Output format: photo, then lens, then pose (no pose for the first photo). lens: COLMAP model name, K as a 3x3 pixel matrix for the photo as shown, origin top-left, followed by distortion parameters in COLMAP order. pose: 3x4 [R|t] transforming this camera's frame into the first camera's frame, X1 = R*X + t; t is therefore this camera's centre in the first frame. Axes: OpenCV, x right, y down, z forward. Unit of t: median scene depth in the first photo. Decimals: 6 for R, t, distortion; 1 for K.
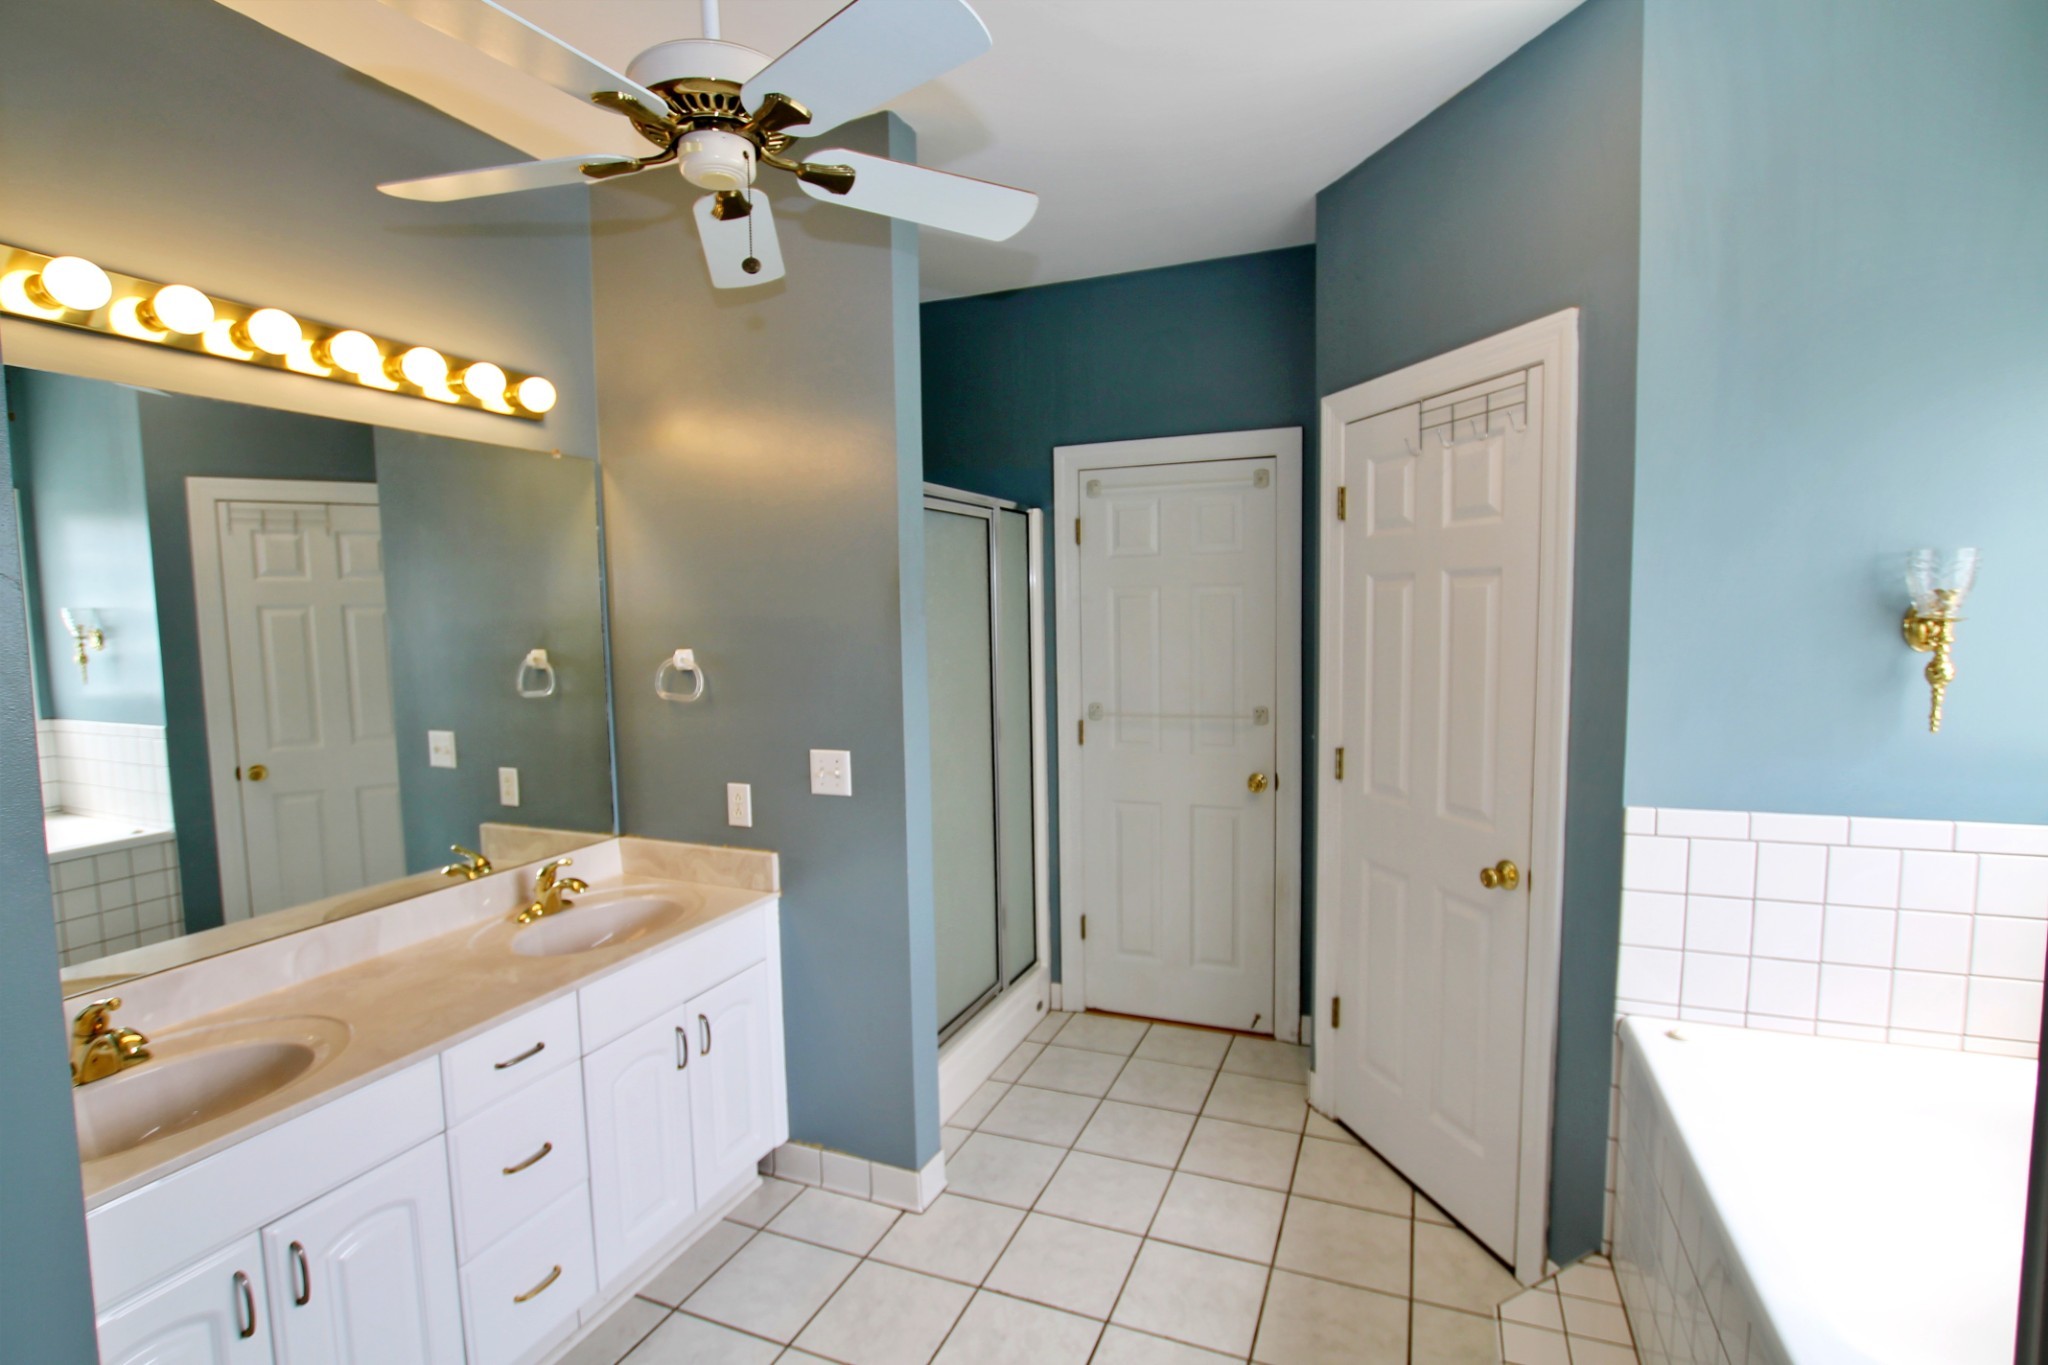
lens RADIAL K [[964.3, 0, 1028.3], [0, 964.3, 685.0], [0, 0, 1]] dist [-0.030623, 0.001009]
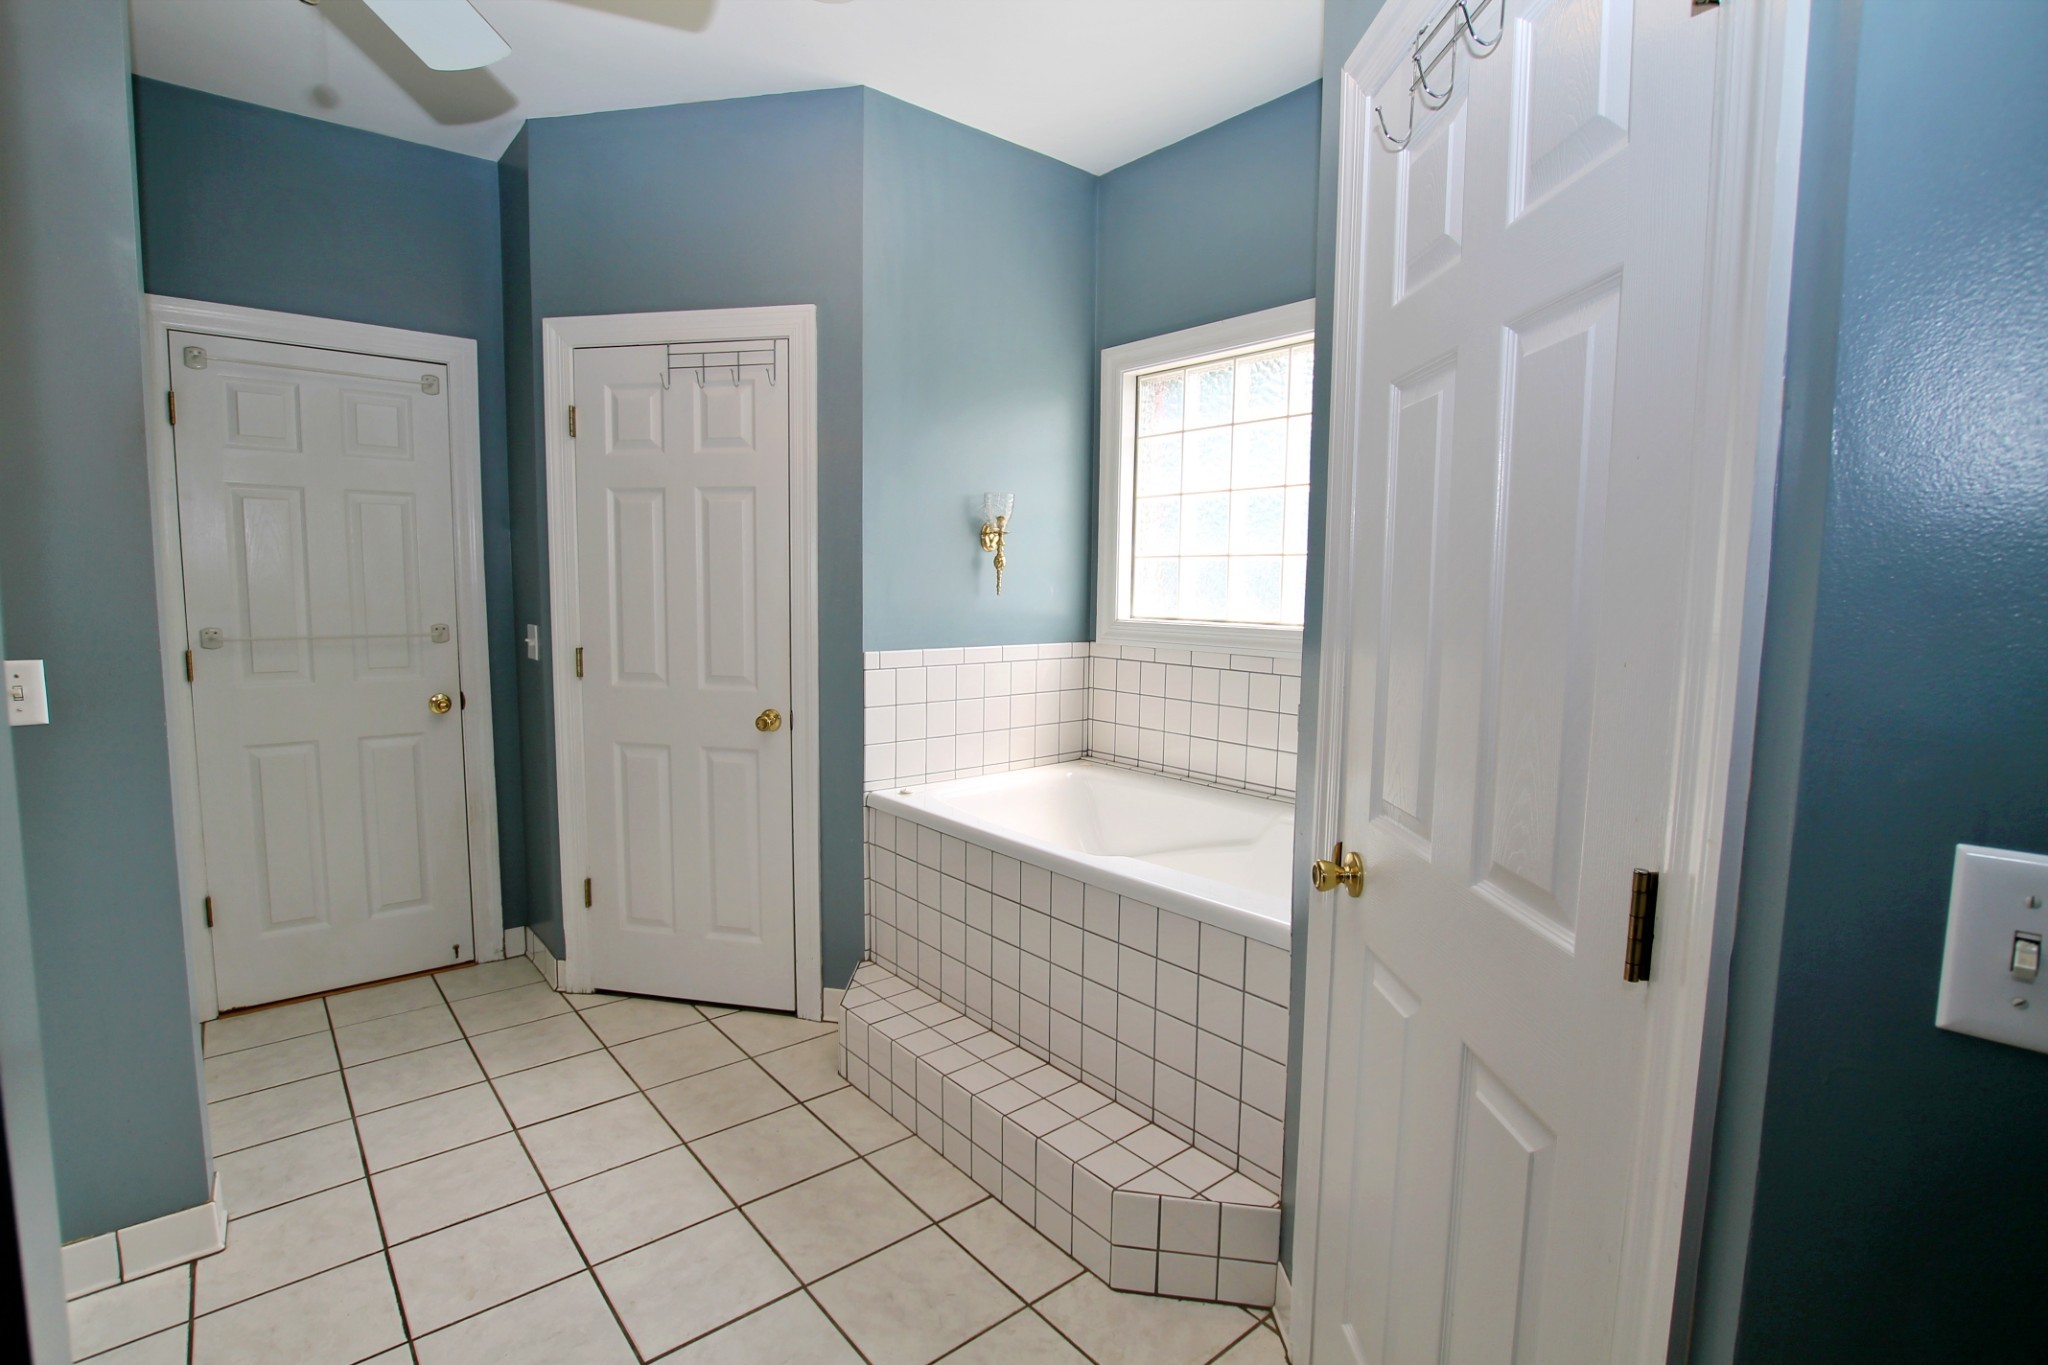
lens RADIAL K [[964.3, 0, 1028.3], [0, 964.3, 685.0], [0, 0, 1]] dist [-0.030623, 0.001009]
pose [[0.459555, -0.066295, 0.885672, -0.481987], [0.051429, 0.997523, 0.047982, 0.096798], [-0.886659, 0.023498, 0.461826, 0.058563]]
